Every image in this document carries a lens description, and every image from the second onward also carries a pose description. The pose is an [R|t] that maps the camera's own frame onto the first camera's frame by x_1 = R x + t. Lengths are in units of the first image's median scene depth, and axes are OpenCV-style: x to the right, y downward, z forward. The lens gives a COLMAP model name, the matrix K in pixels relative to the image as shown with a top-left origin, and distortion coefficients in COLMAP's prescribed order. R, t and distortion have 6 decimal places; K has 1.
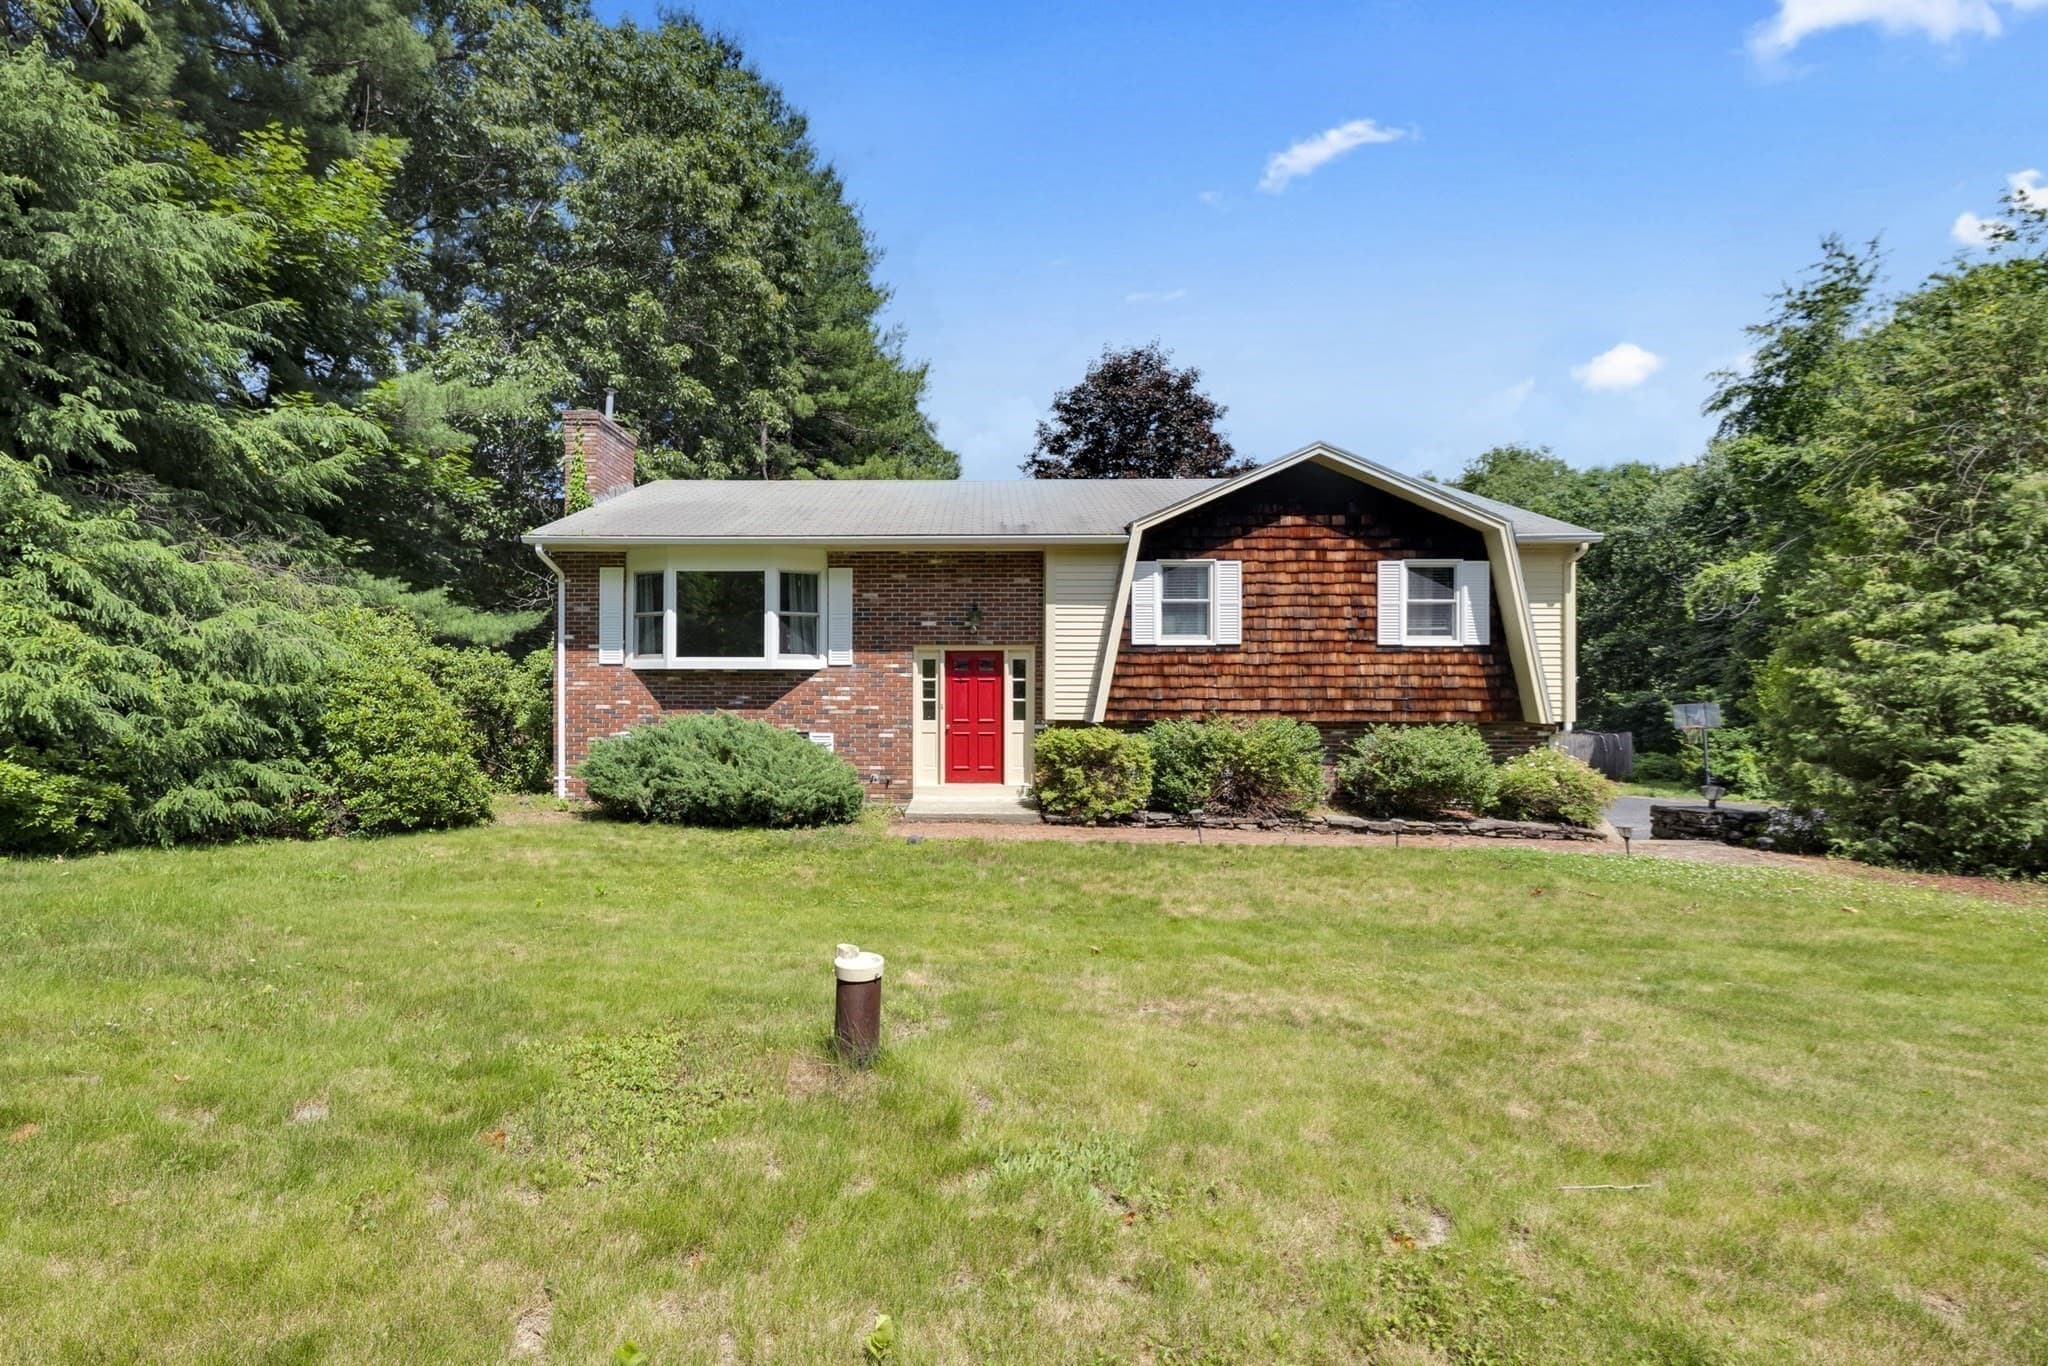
lens RADIAL K [[835.0, 0, 954.2], [0, 835.0, 694.0], [0, 0, 1]] dist [0.000995, -0.000153]
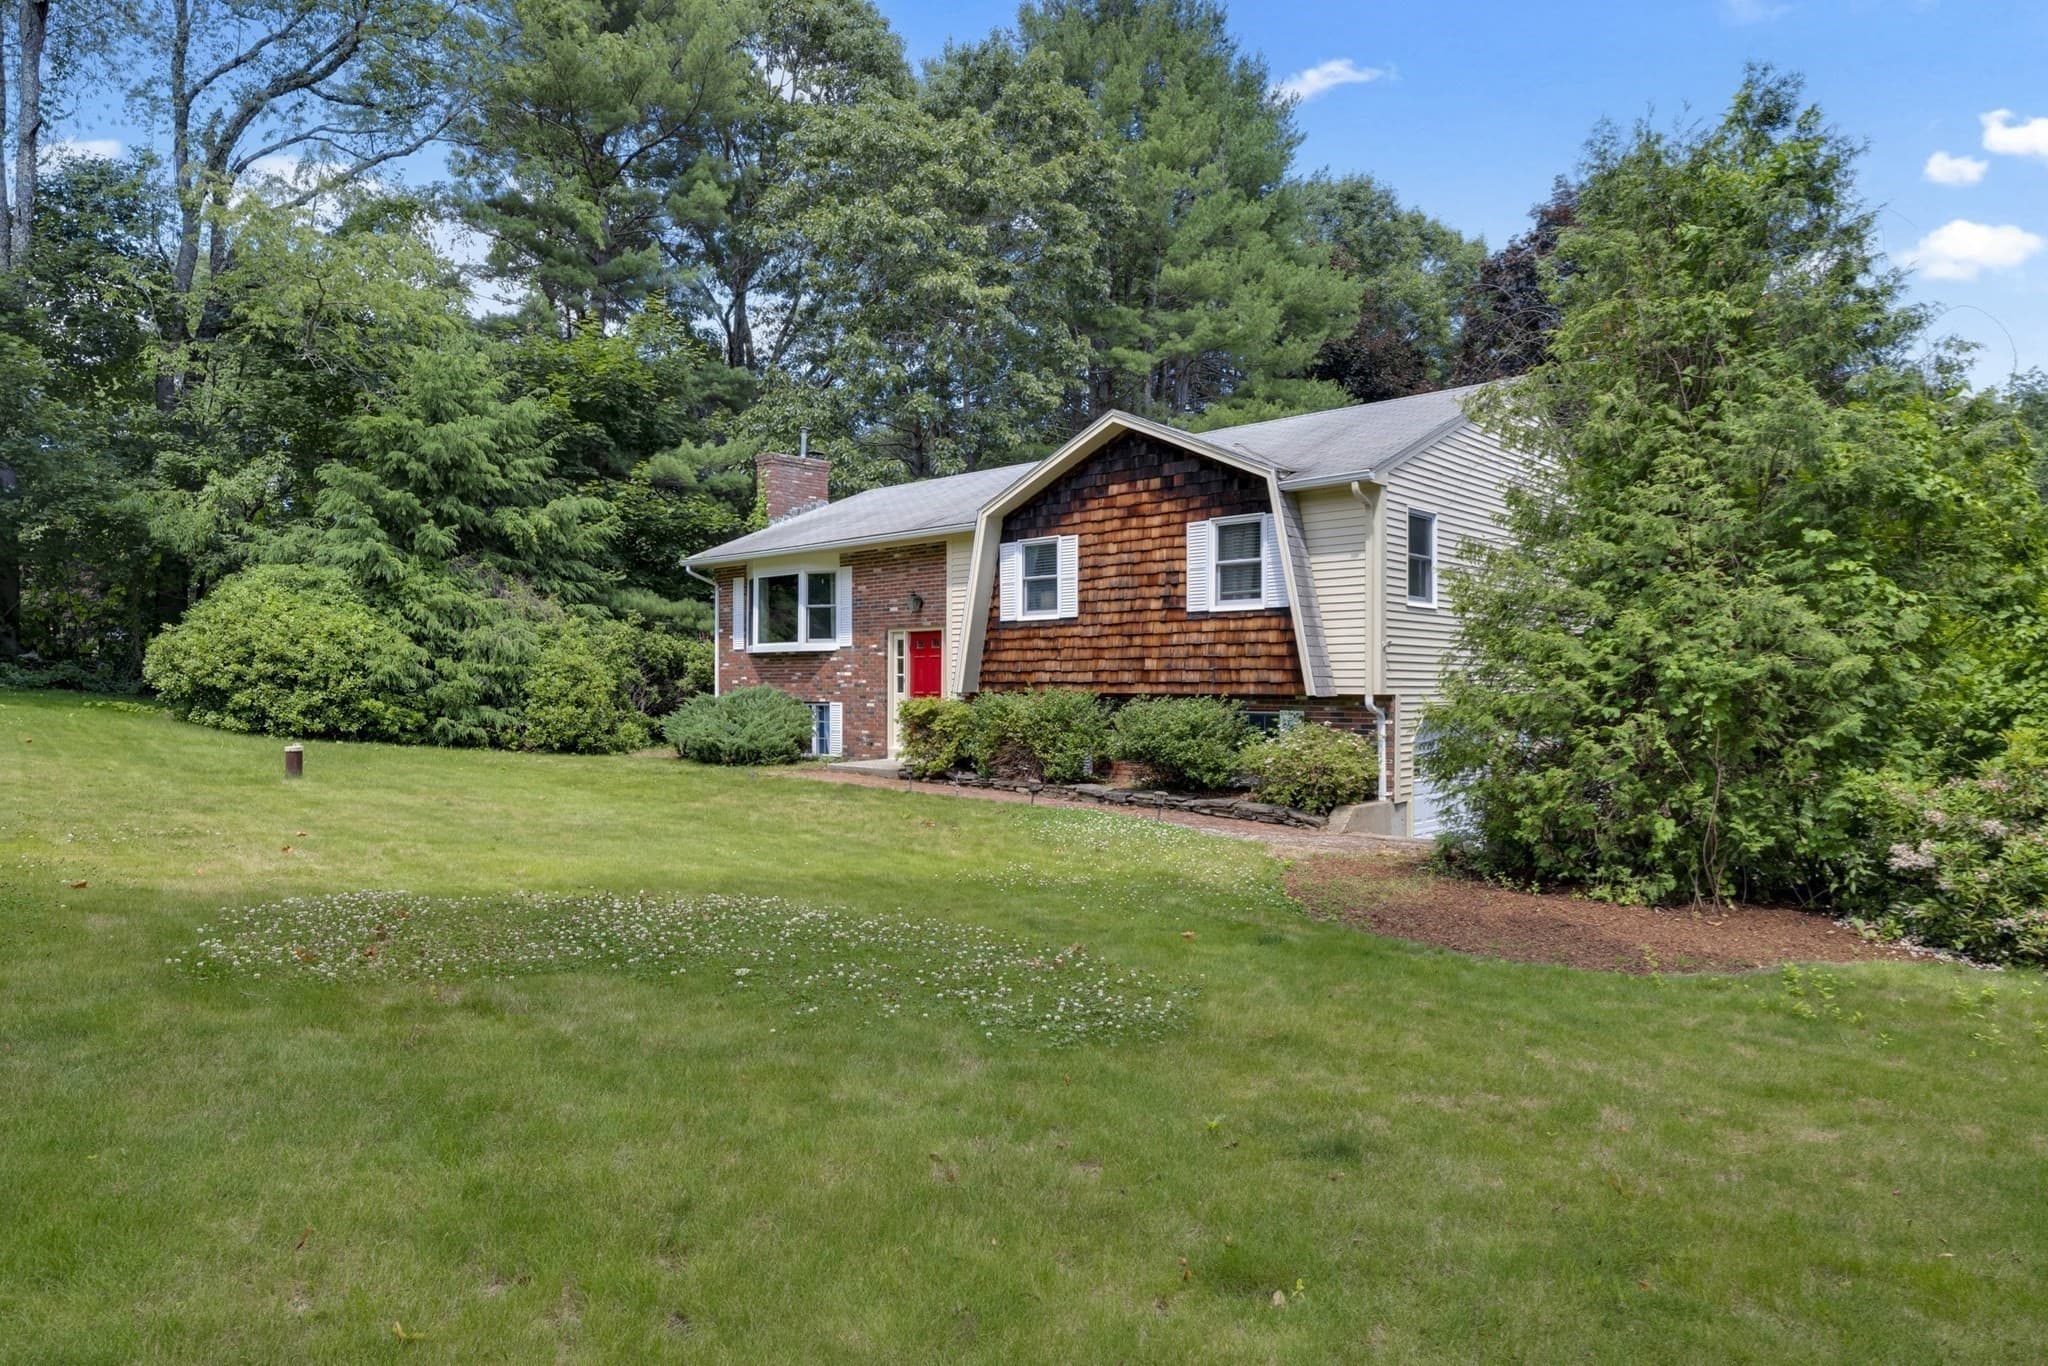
lens RADIAL K [[1184.7, 0, 1010.5], [0, 1184.7, 687.7], [0, 0, 1]] dist [-0.012083, -0.000493]
pose [[0.742368, 0.000508, -0.669992, 1.245109], [-0.001046, 0.999999, -0.000400, 0.026716], [0.669991, 0.000998, 0.742368, -0.119364]]
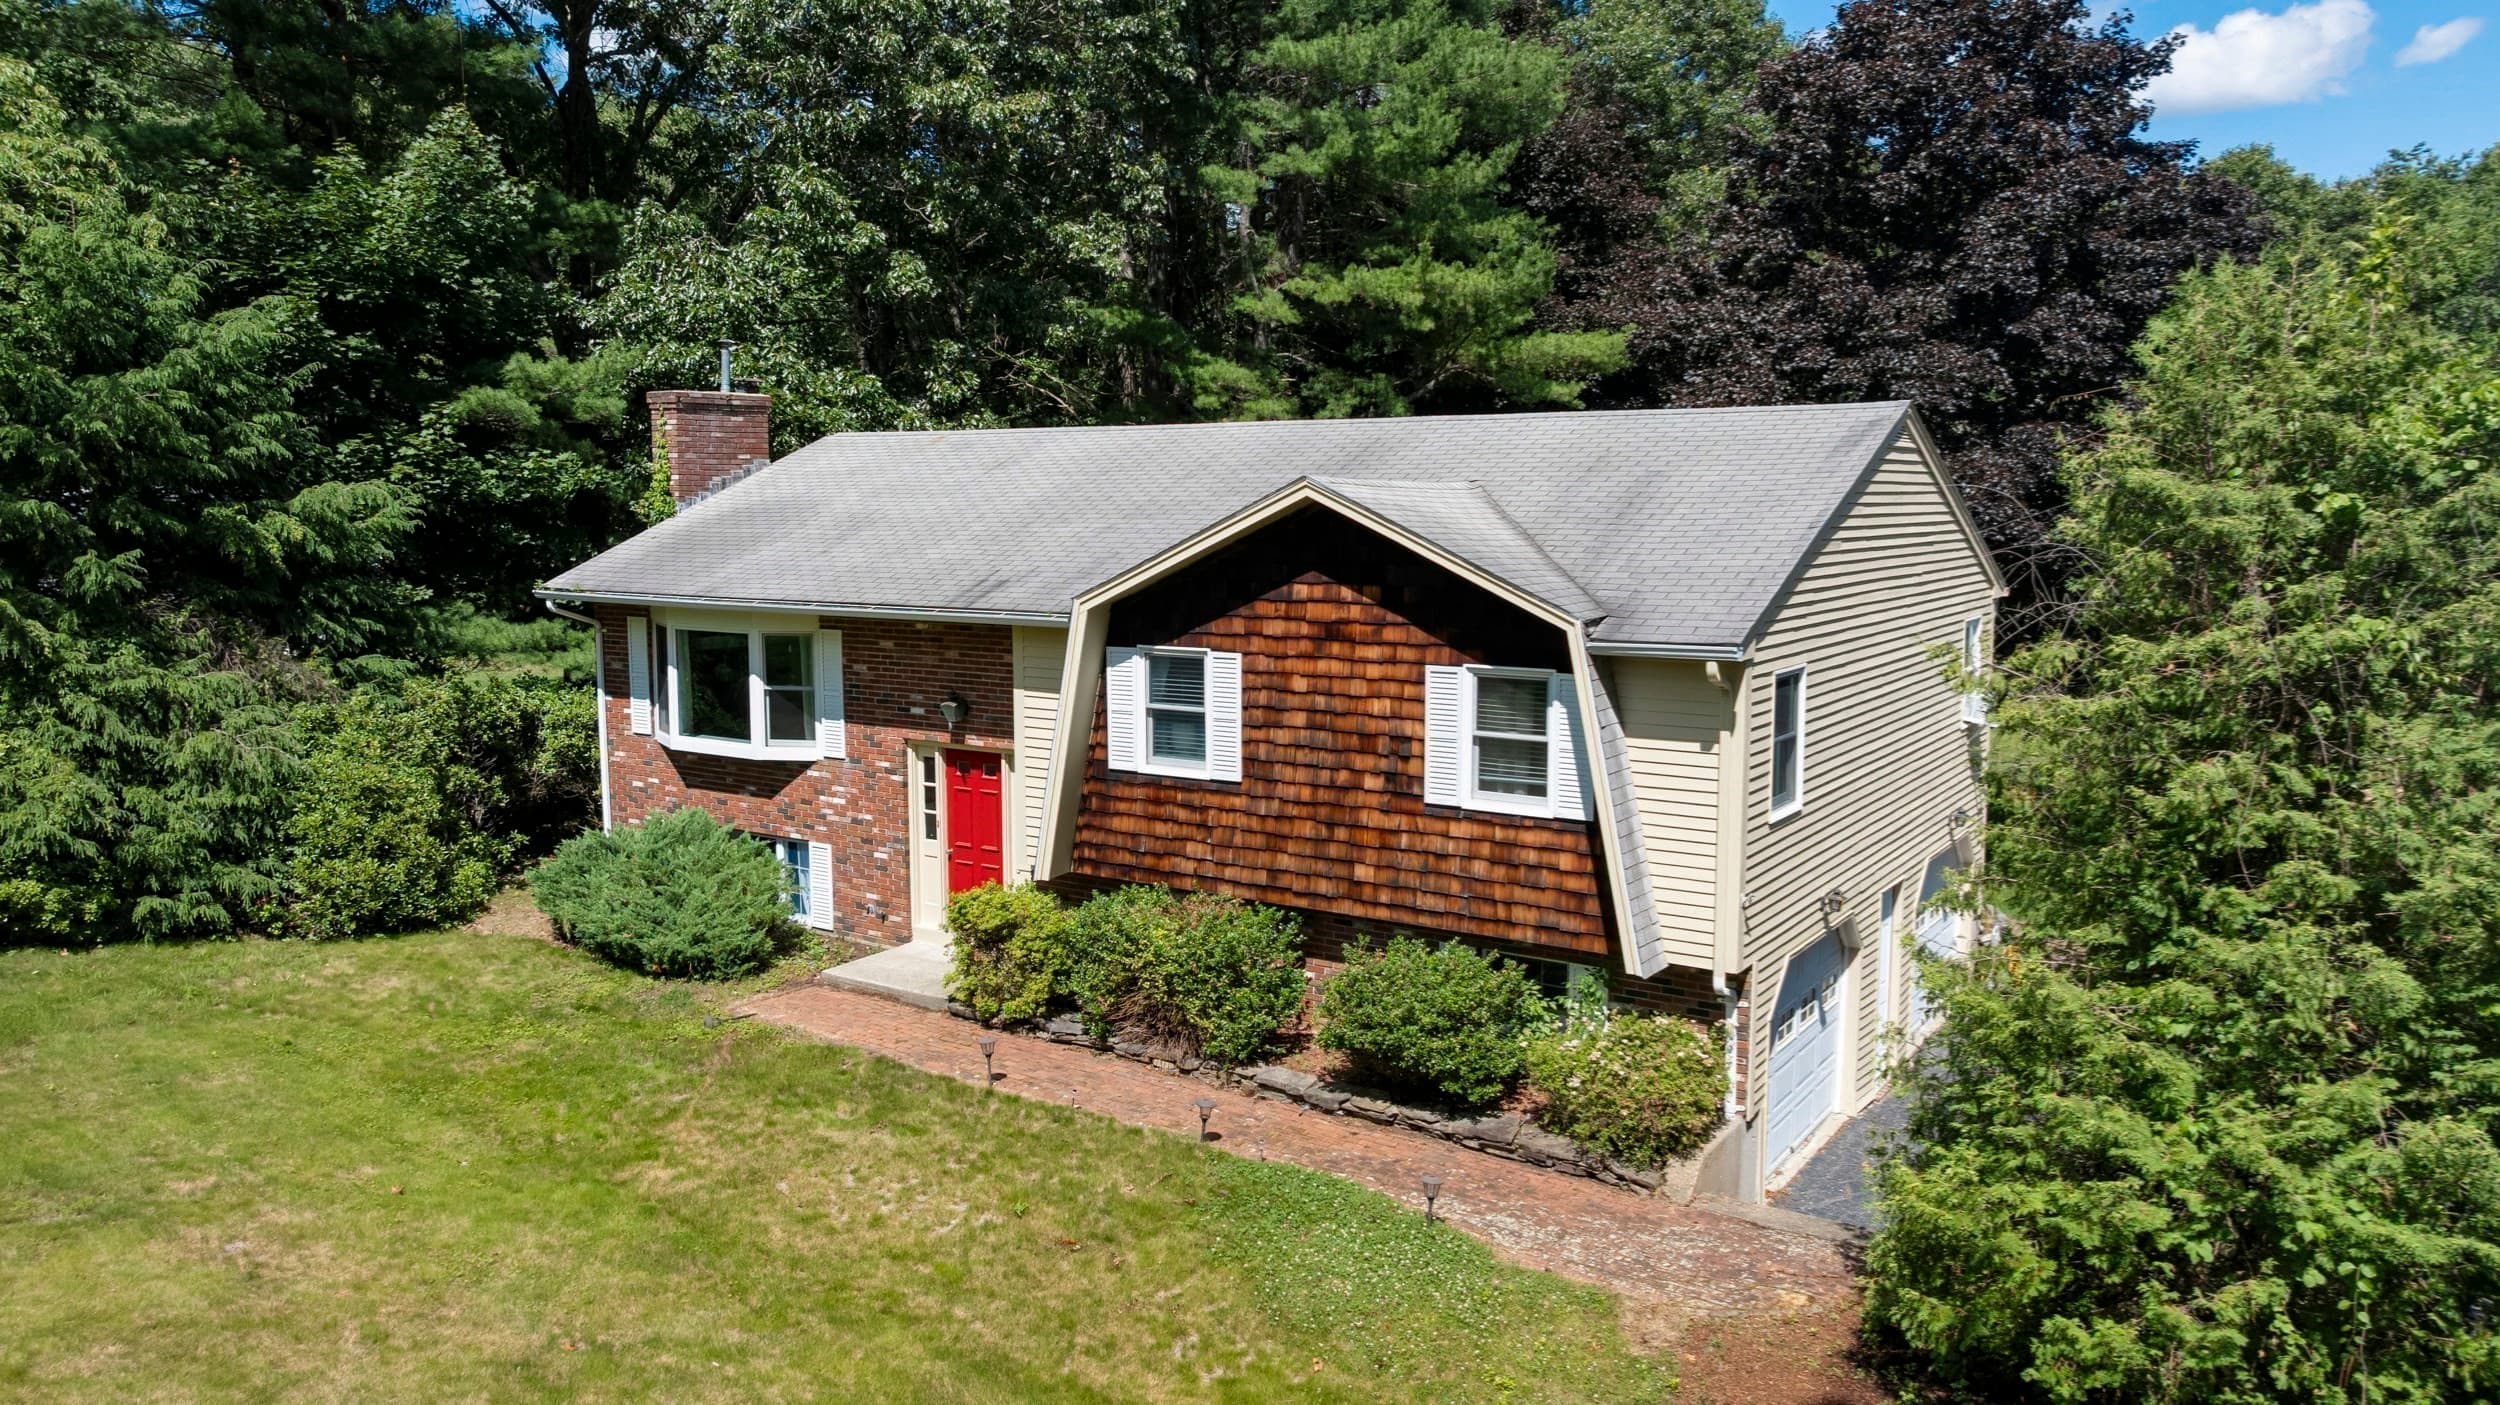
lens RADIAL K [[1766.5, 0, 1229.9], [0, 1766.5, 698.7], [0, 0, 1]] dist [-0.040852, 0.050213]
pose [[0.837376, 0.057497, -0.543595, 1.072732], [0.005602, 0.993498, 0.113714, -0.278182], [0.546599, -0.098266, 0.831609, -0.129511]]
